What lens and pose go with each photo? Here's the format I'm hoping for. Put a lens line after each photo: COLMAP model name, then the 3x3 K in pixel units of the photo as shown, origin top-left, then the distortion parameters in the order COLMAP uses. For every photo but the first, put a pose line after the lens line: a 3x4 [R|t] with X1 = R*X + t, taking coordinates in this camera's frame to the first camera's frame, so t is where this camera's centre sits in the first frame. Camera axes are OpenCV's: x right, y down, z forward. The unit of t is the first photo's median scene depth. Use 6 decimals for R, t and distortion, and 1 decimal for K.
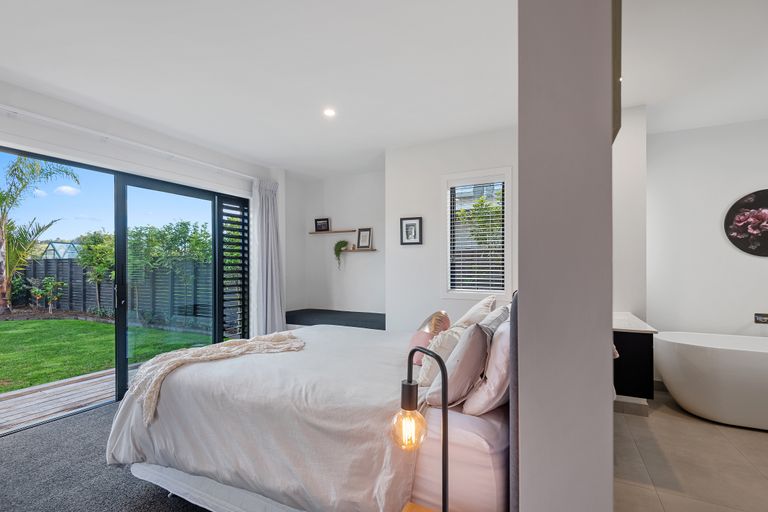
lens RADIAL K [[353.1, 0, 401.5], [0, 353.1, 269.5], [0, 0, 1]] dist [0.002930, -0.000237]
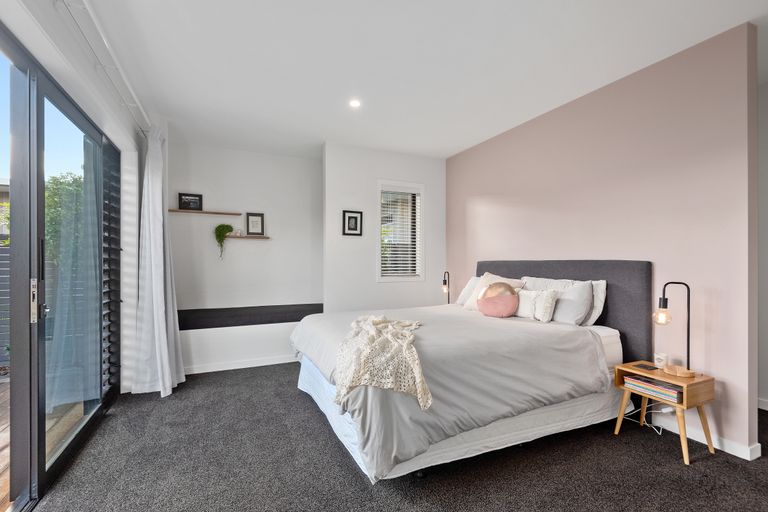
lens RADIAL K [[353.1, 0, 384.2], [0, 353.1, 262.2], [0, 0, 1]] dist [0.002930, -0.000237]
pose [[0.646262, 0.006297, 0.763090, -0.629795], [0.000962, 0.999958, -0.009066, 0.019257], [-0.763115, 0.006593, 0.646229, 0.181088]]
